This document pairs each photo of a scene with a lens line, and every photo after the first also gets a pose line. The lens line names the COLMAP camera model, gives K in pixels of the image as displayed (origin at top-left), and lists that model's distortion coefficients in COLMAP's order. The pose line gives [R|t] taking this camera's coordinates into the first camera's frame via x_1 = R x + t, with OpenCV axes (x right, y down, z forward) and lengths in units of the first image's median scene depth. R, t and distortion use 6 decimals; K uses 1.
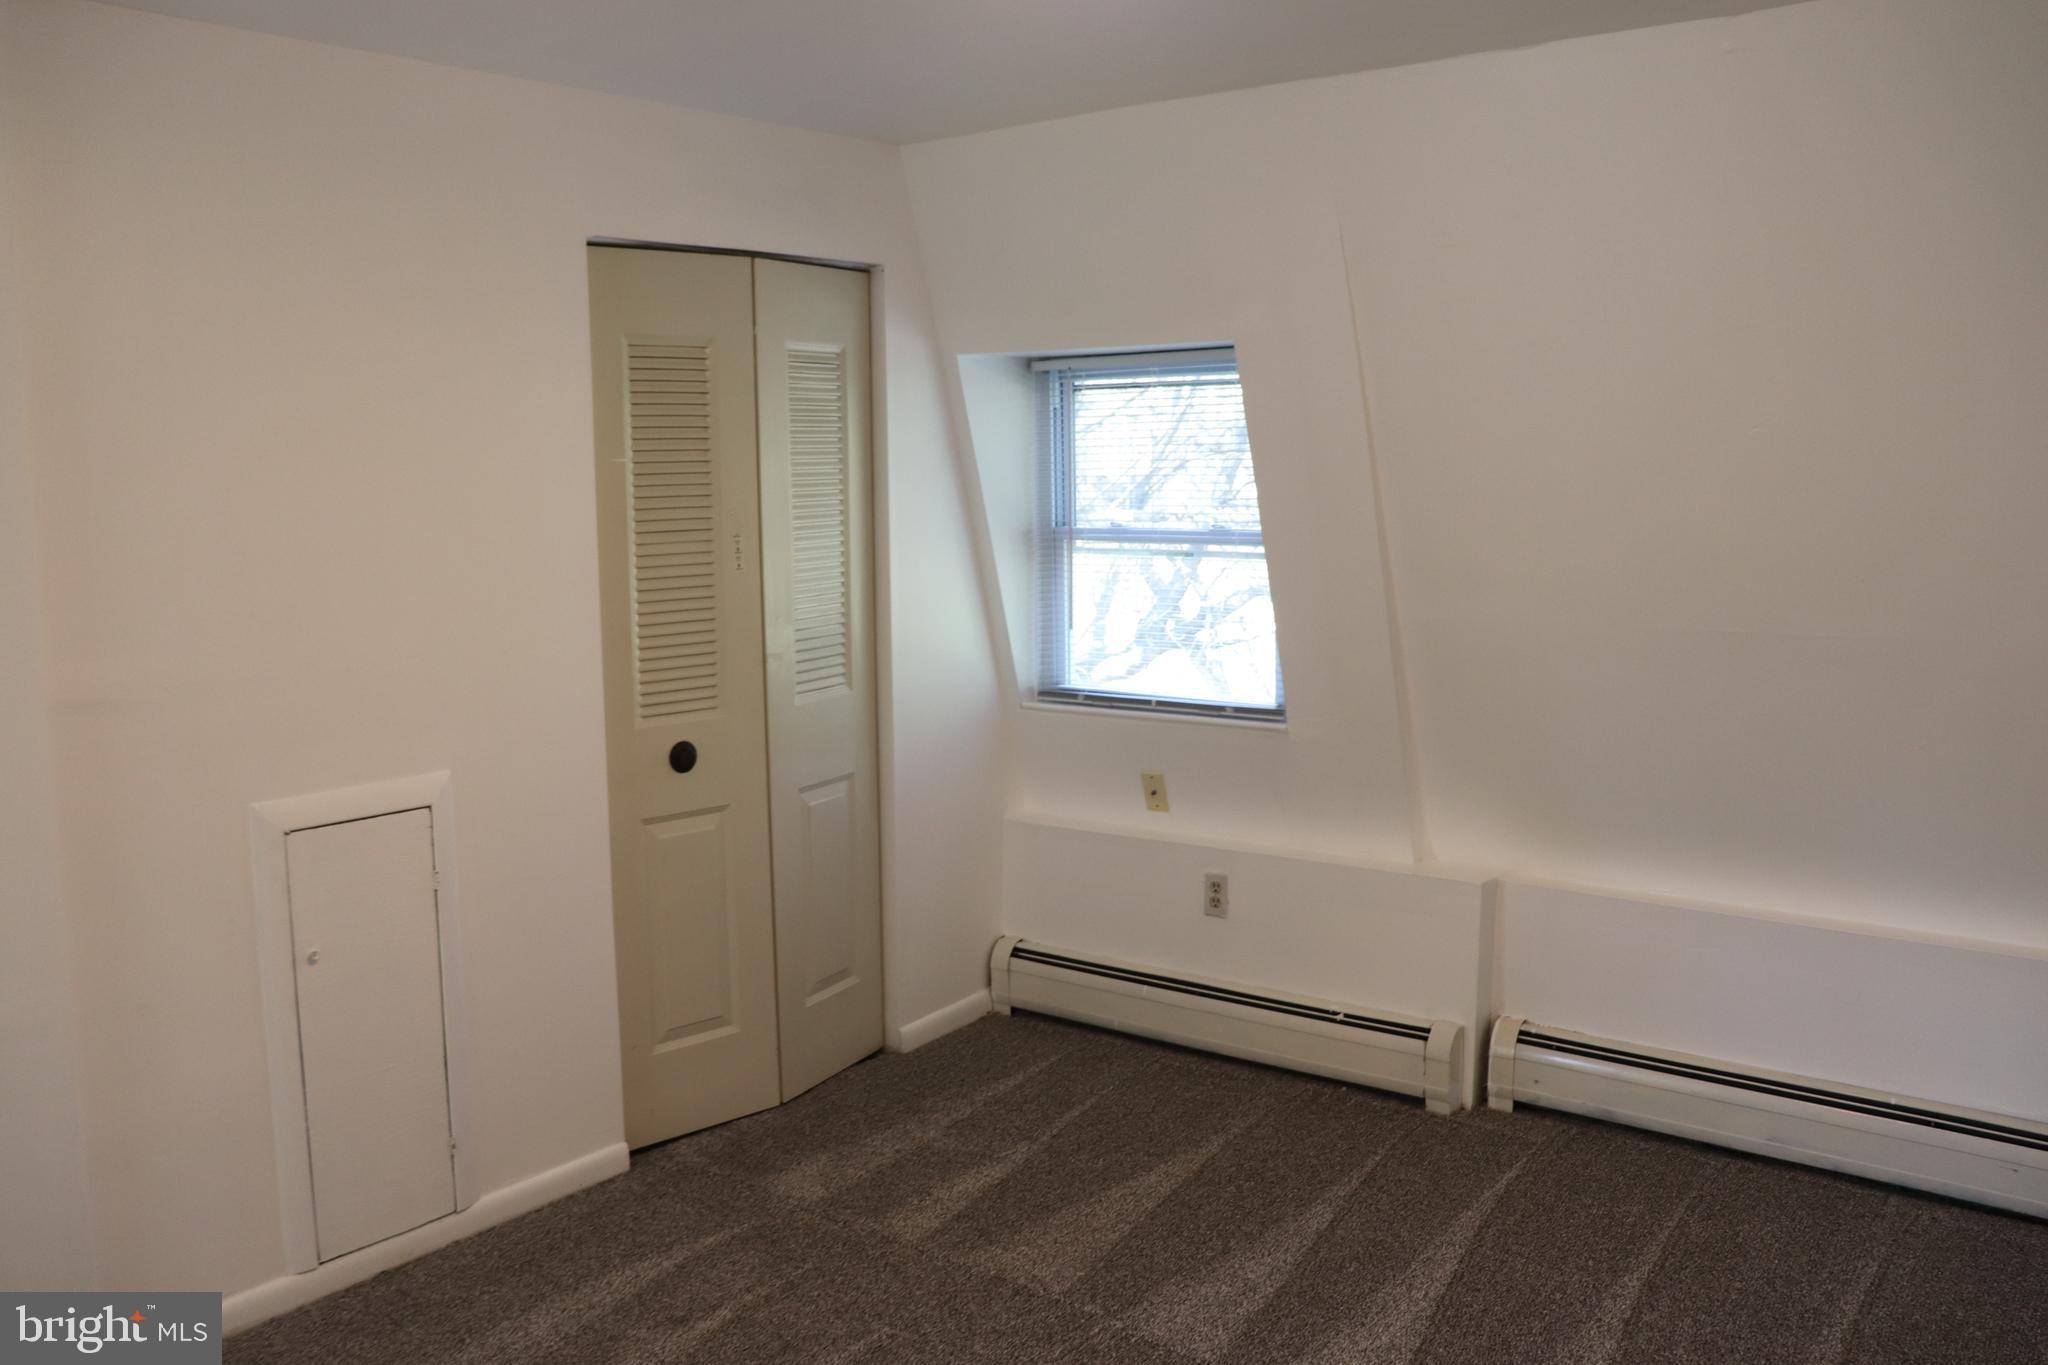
lens RADIAL K [[1701.8, 0, 1027.8], [0, 1701.8, 685.7], [0, 0, 1]] dist [-0.175524, 0.161729]
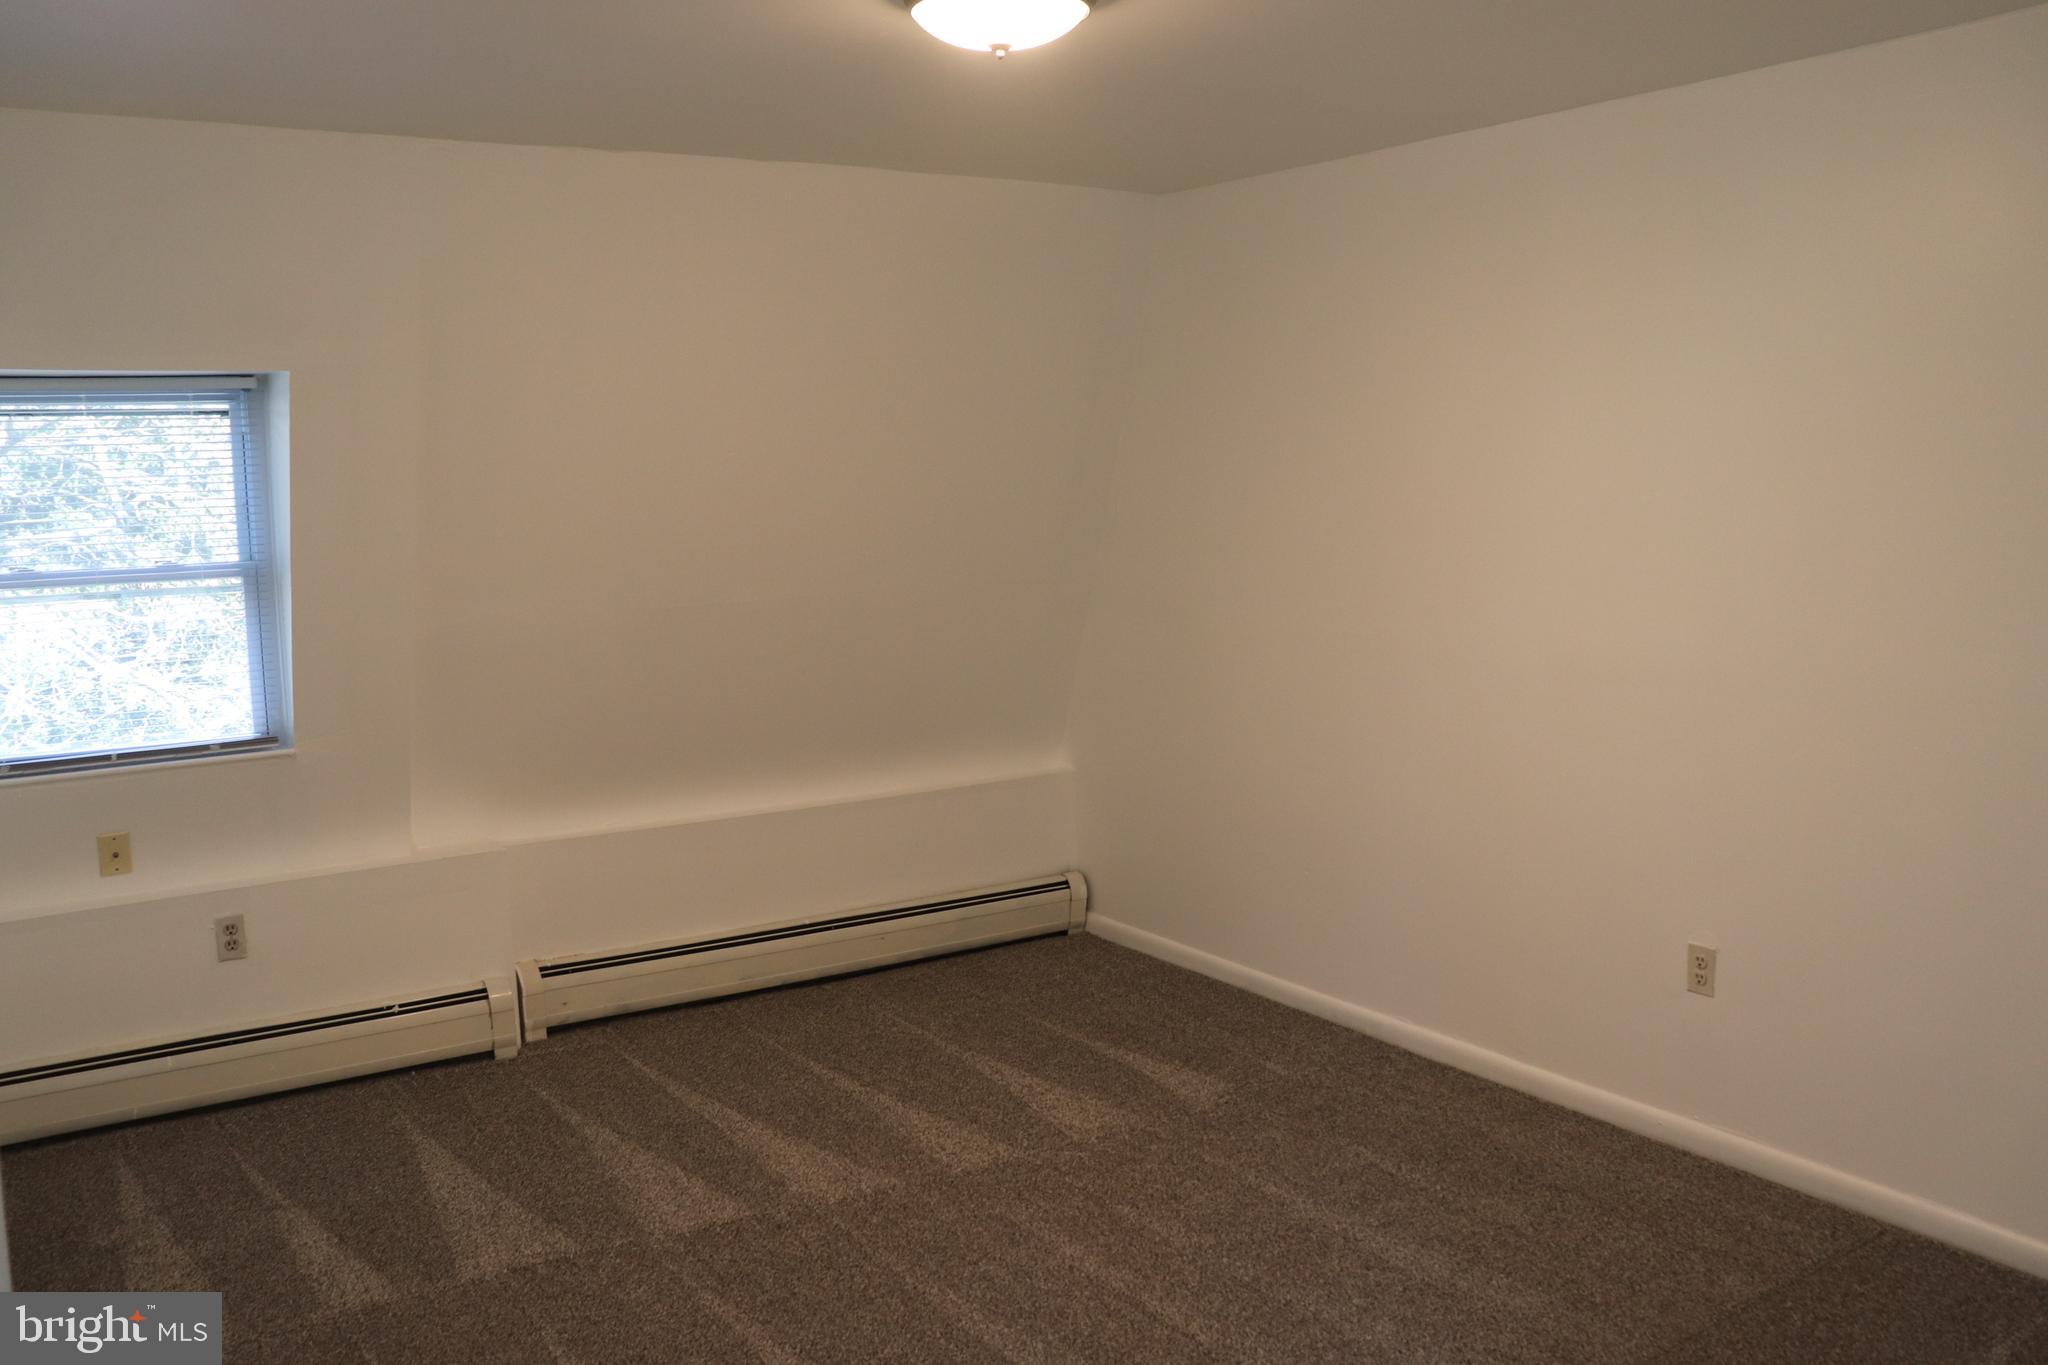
lens RADIAL K [[1701.8, 0, 1027.8], [0, 1701.8, 685.7], [0, 0, 1]] dist [-0.175524, 0.161729]
pose [[0.332576, -0.121036, 0.935277, -0.620027], [0.136299, 0.987487, 0.079326, -0.032926], [-0.933175, 0.101096, 0.344911, 0.237651]]
